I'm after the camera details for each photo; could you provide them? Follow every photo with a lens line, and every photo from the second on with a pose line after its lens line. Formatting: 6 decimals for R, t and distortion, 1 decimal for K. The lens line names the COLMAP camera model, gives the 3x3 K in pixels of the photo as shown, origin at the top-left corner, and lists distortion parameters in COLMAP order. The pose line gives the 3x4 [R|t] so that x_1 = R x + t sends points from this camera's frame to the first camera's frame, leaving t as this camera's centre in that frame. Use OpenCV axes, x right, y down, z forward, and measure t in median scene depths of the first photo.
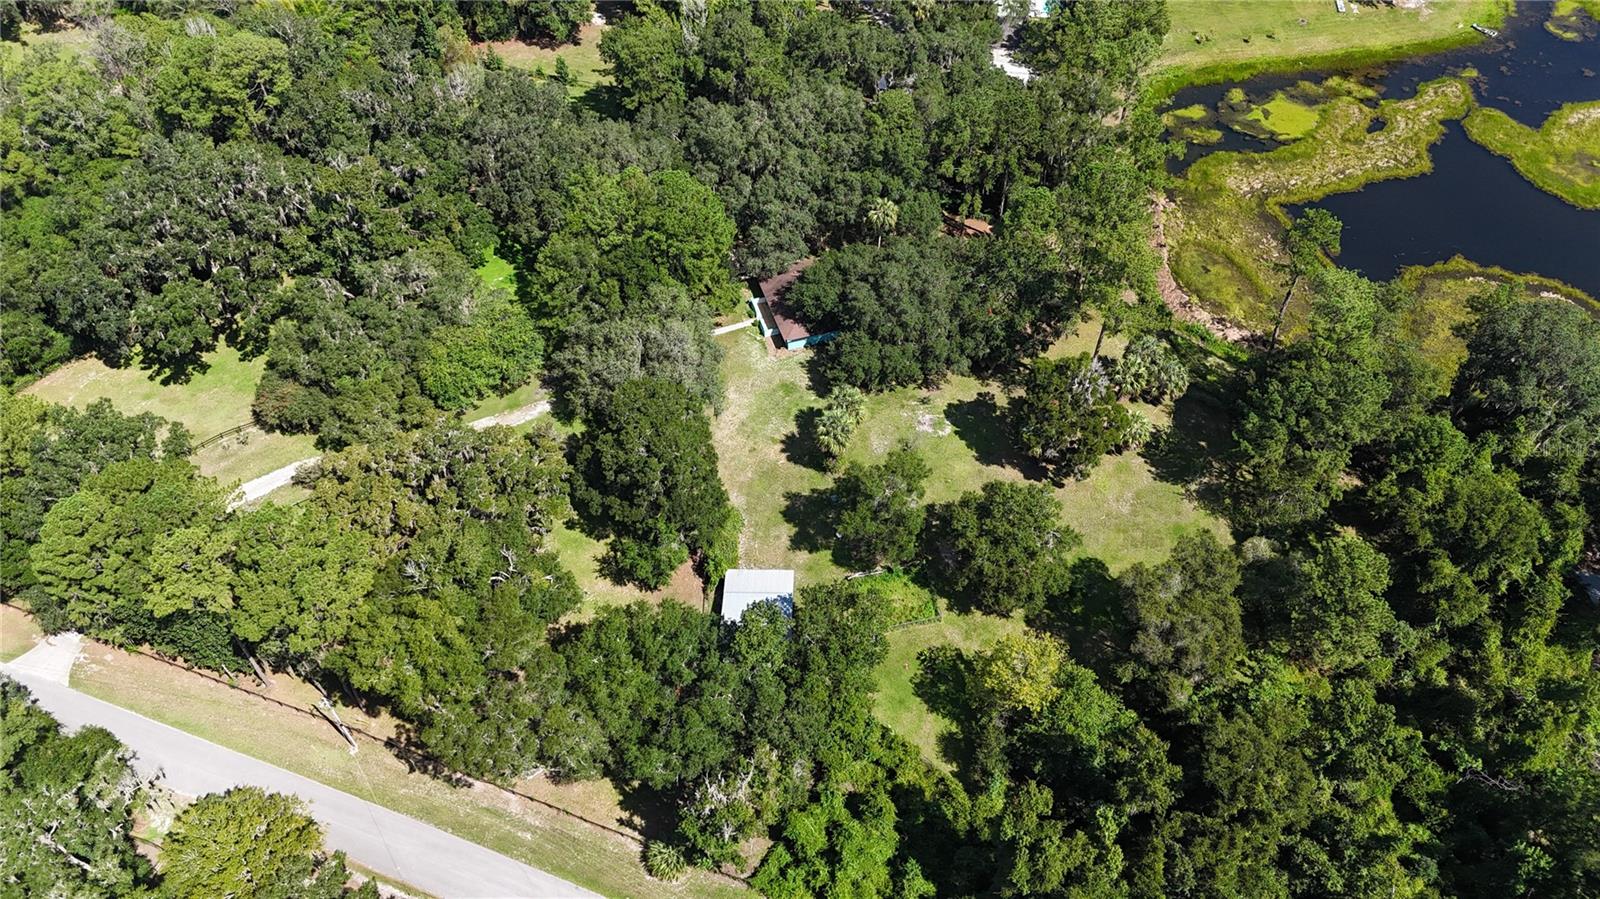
lens RADIAL K [[1182.5, 0, 800.0], [0, 1182.5, 449.5], [0, 0, 1]] dist [0.080302, -0.100510]
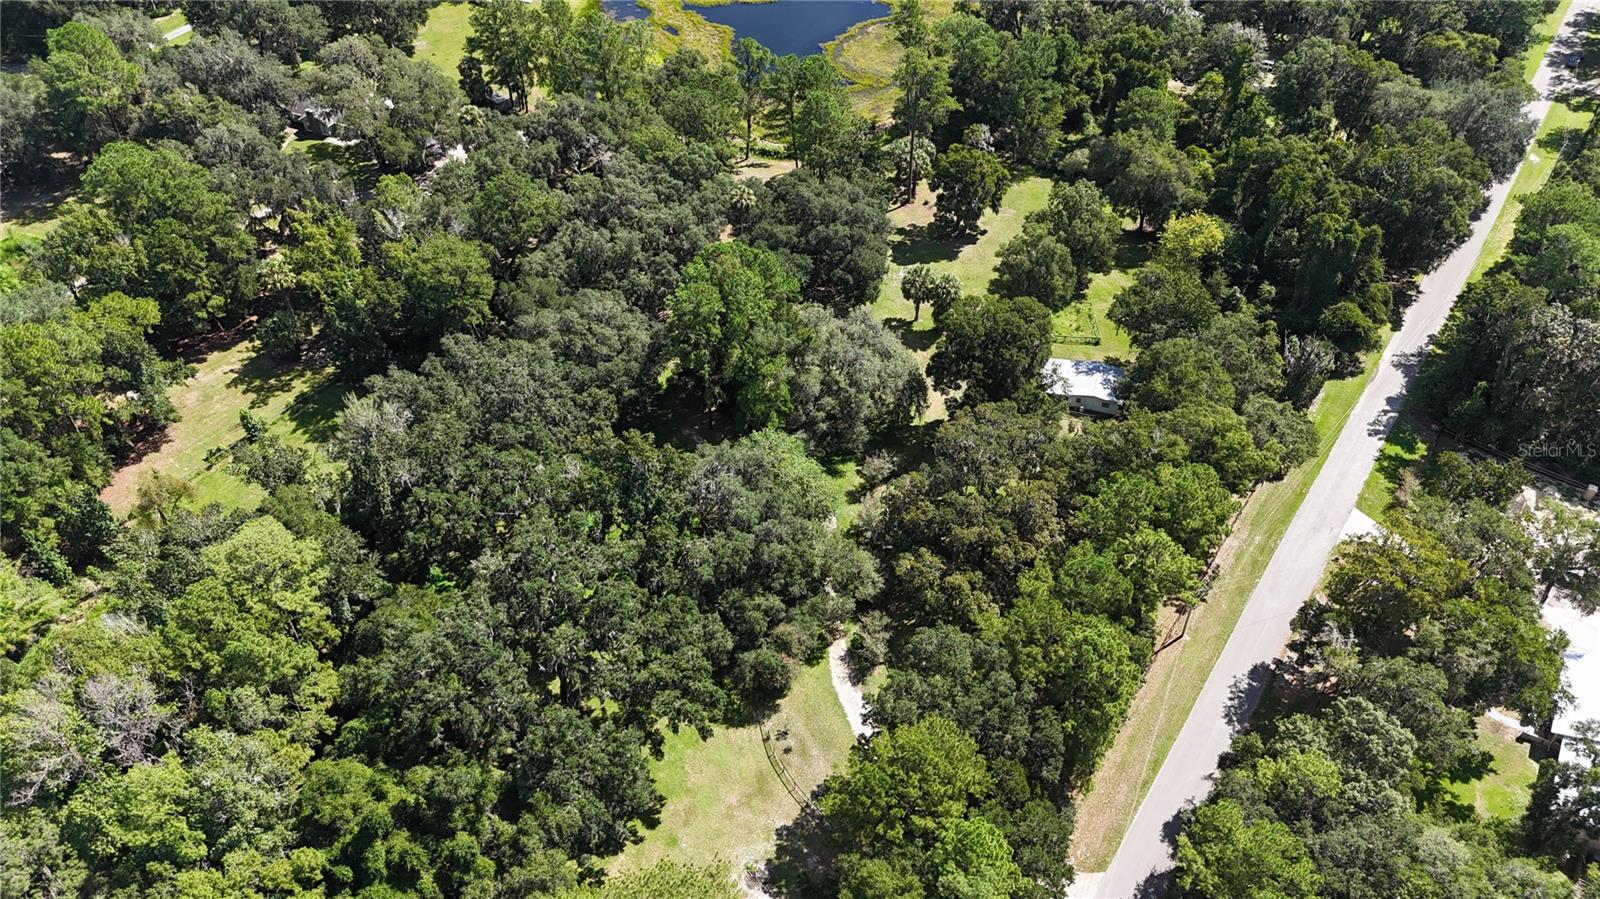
lens RADIAL K [[1182.5, 0, 800.0], [0, 1182.5, 449.5], [0, 0, 1]] dist [0.080302, -0.100510]
pose [[0.241248, -0.668912, 0.703105, -0.934854], [0.731173, 0.601669, 0.321530, -0.402816], [-0.638111, 0.436522, 0.634241, 0.354412]]
